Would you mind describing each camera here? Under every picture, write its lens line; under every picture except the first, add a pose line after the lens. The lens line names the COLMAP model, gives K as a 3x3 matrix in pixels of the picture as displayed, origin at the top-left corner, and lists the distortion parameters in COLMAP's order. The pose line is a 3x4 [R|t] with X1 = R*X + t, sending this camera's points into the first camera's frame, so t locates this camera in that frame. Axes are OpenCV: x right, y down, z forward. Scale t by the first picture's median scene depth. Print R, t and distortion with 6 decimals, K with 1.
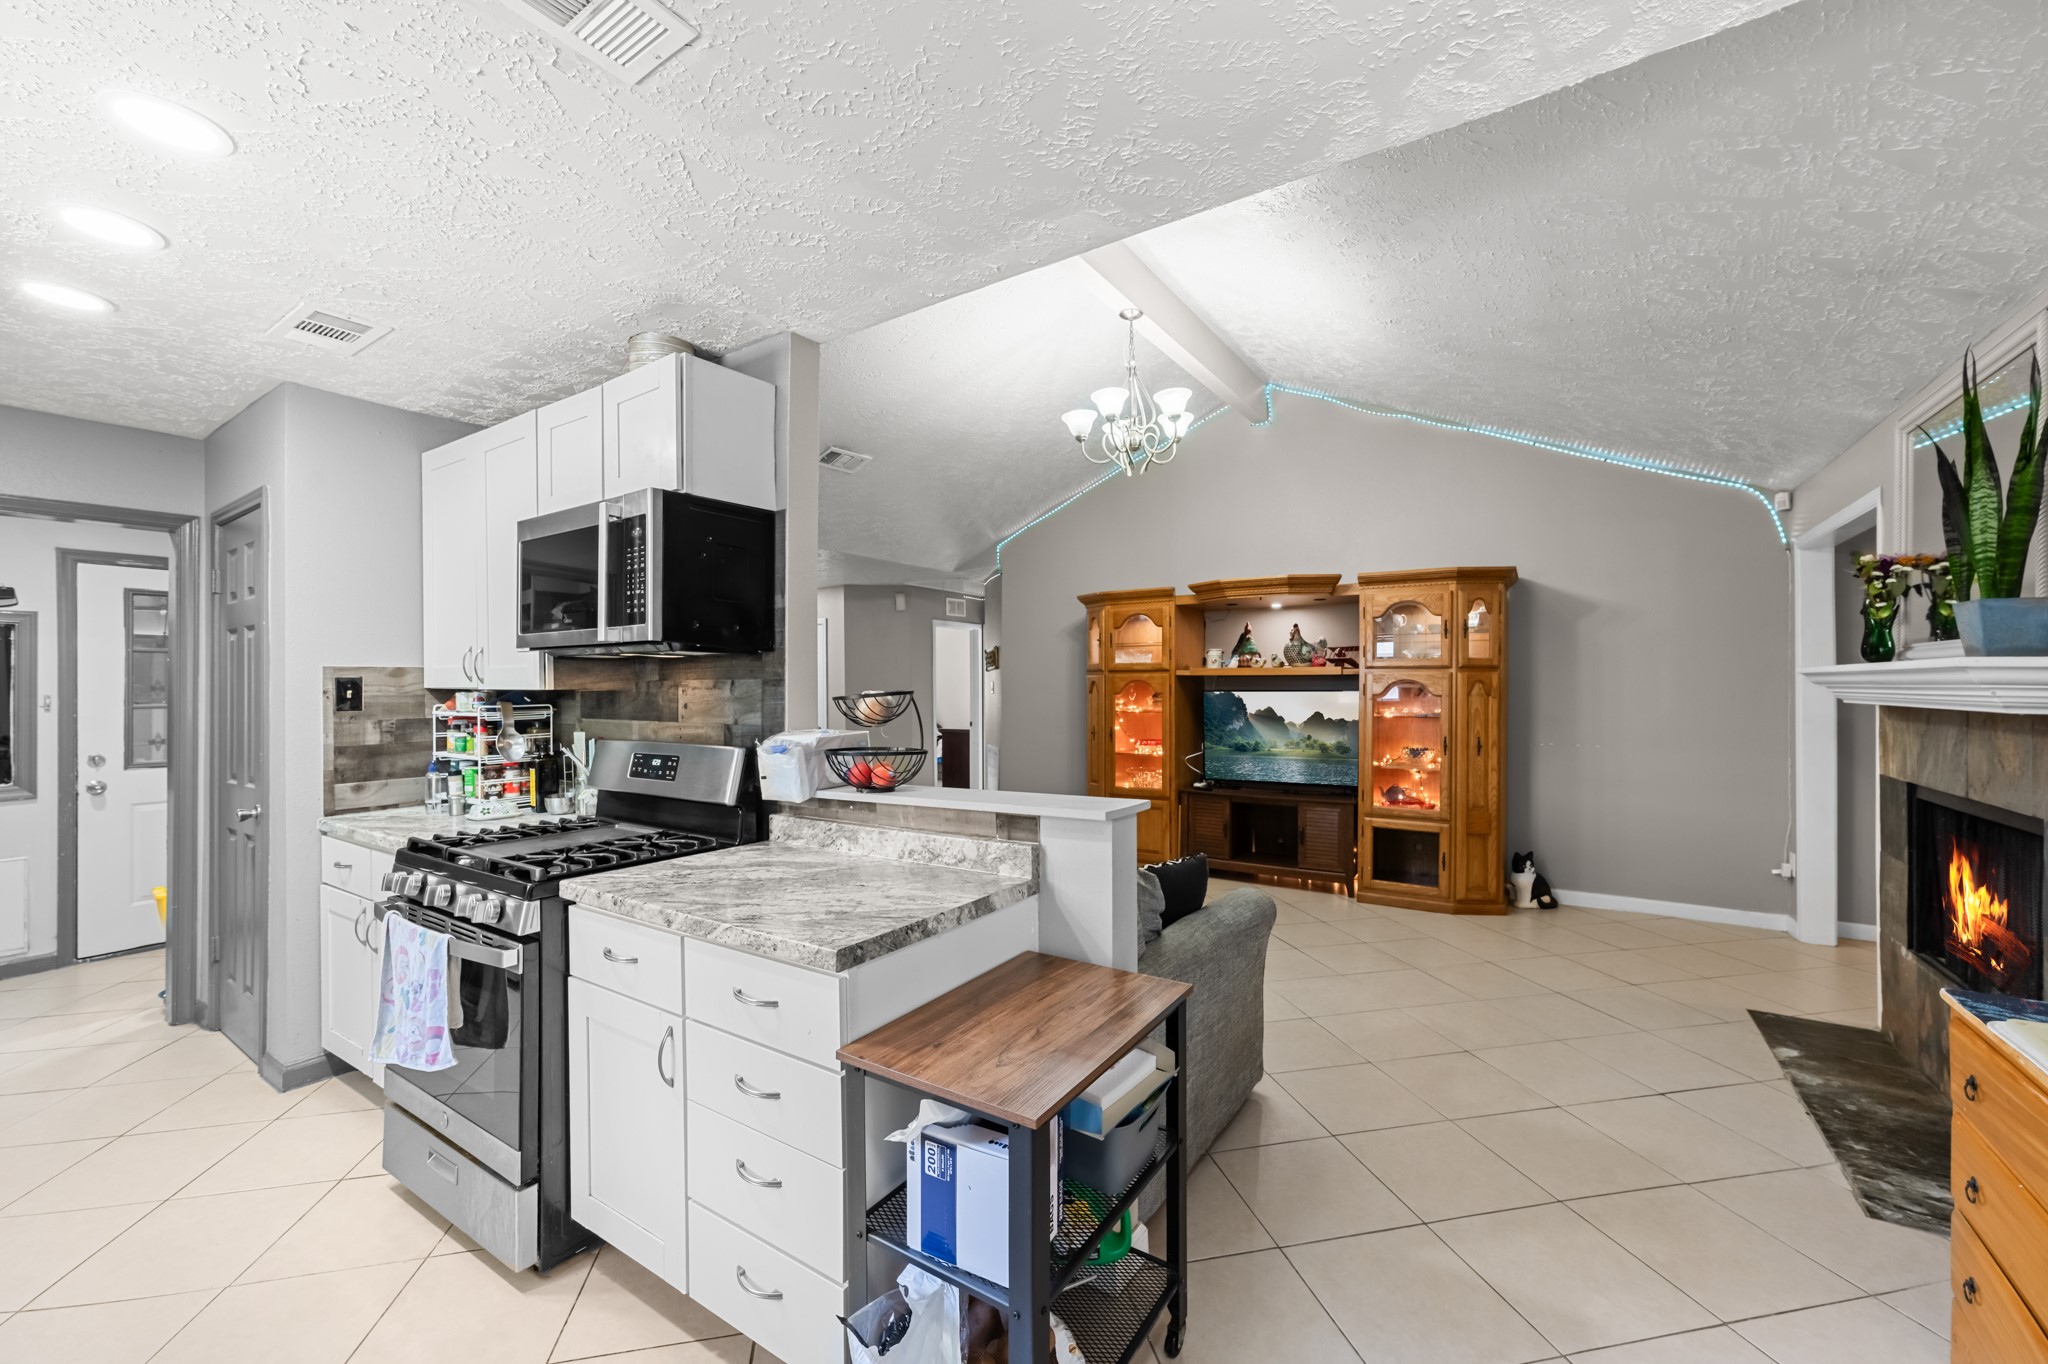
lens RADIAL K [[816.8, 0, 1034.5], [0, 816.8, 684.9], [0, 0, 1]] dist [-0.022112, 0.012156]
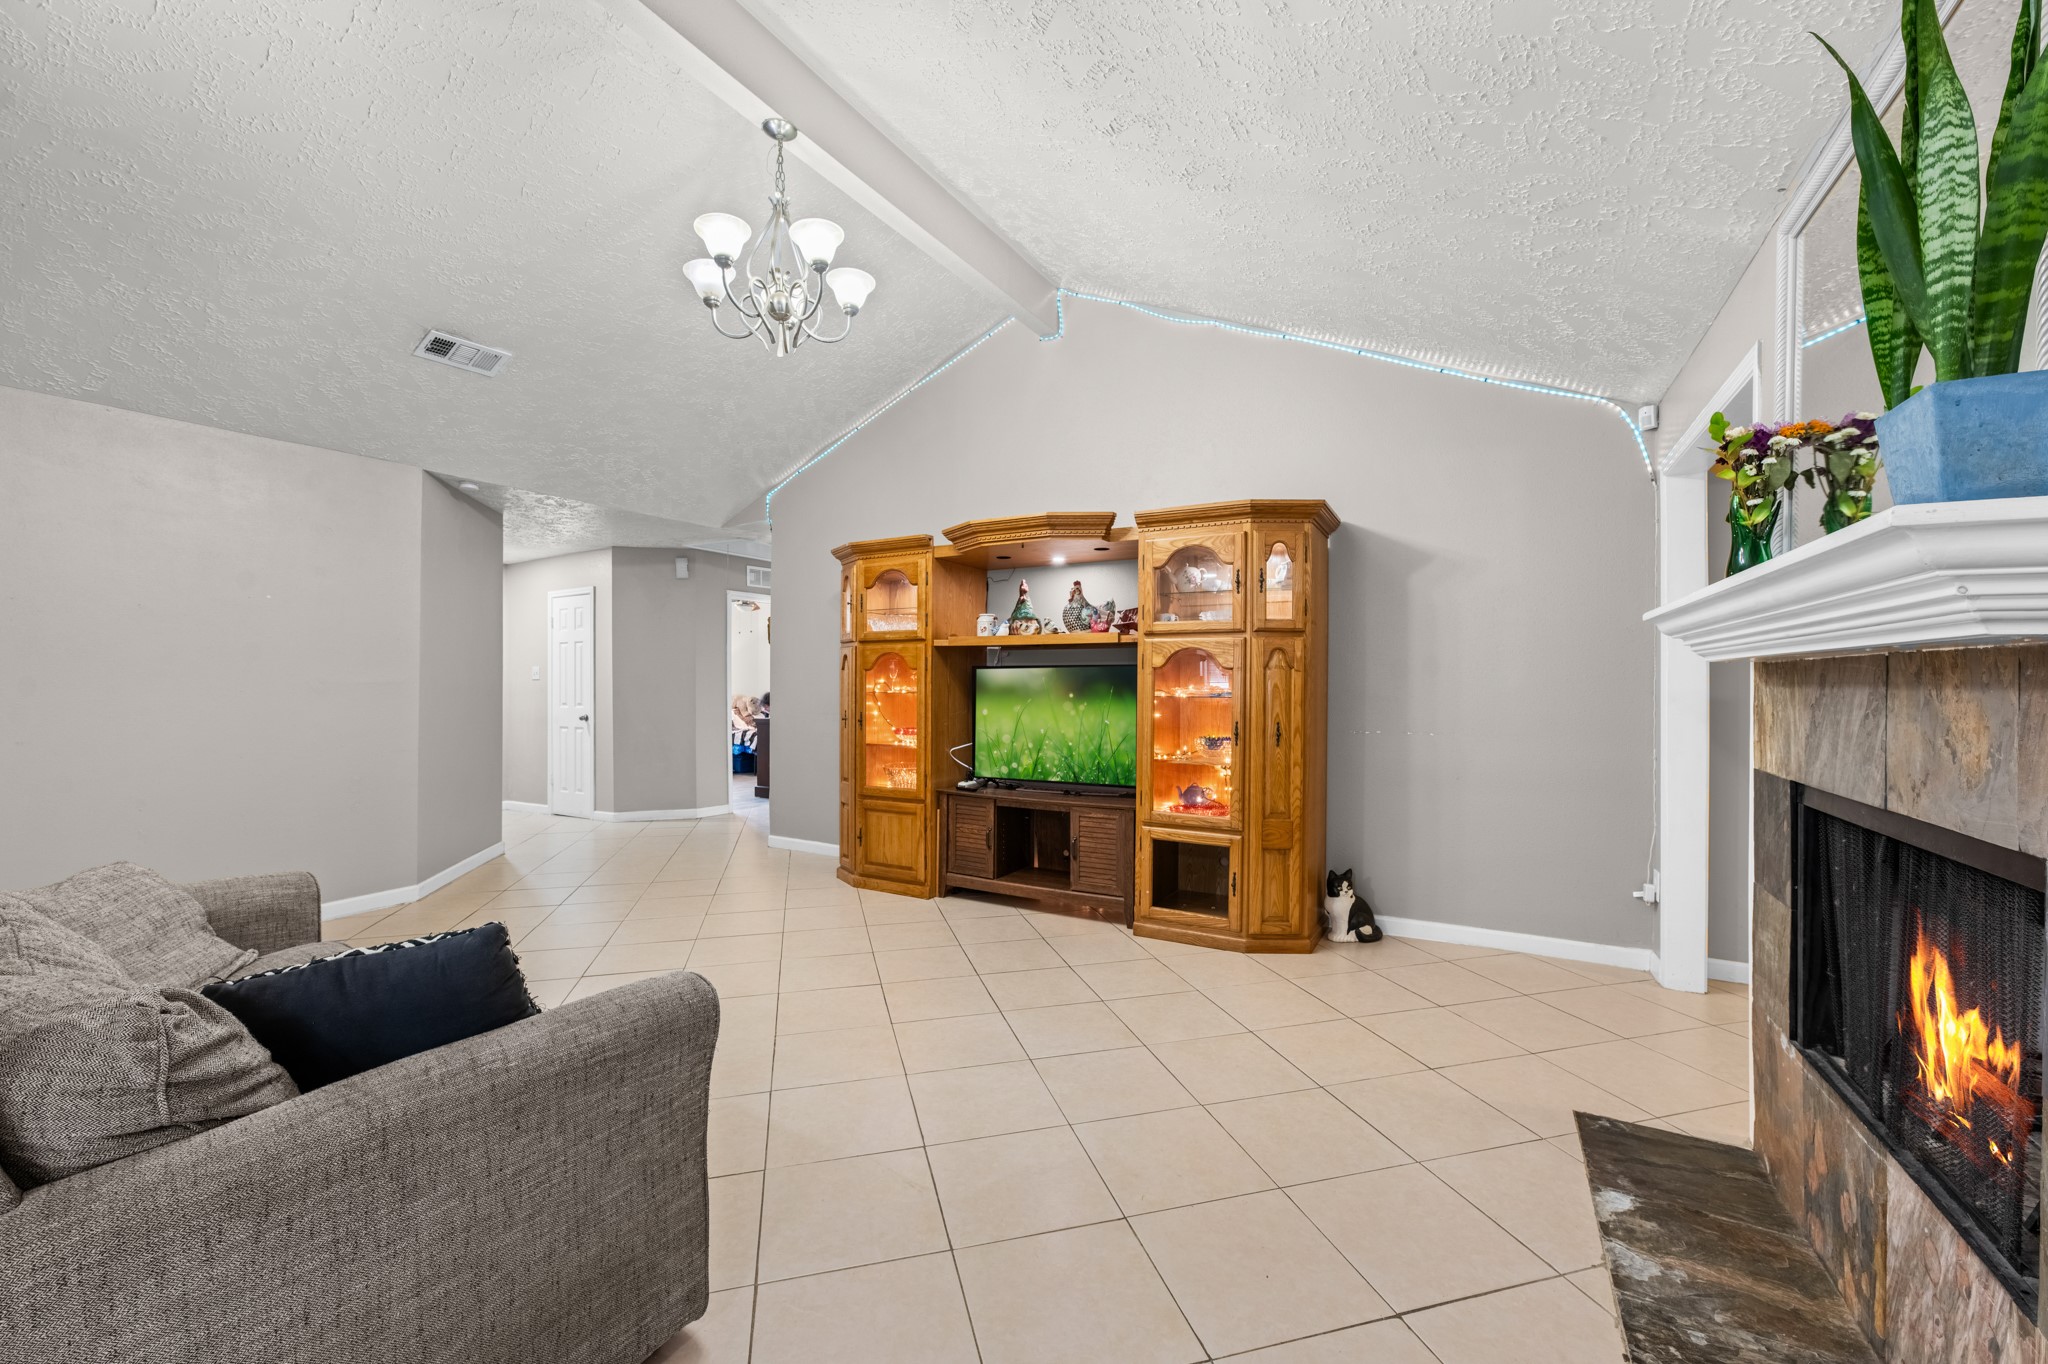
lens RADIAL K [[815.0, 0, 1038.8], [0, 815.0, 682.6], [0, 0, 1]] dist [-0.015908, 0.007156]
pose [[0.997517, 0.003998, 0.070318, 0.290839], [-0.004096, 0.999991, 0.001240, 0.029276], [-0.070312, -0.001525, 0.997524, 0.267879]]
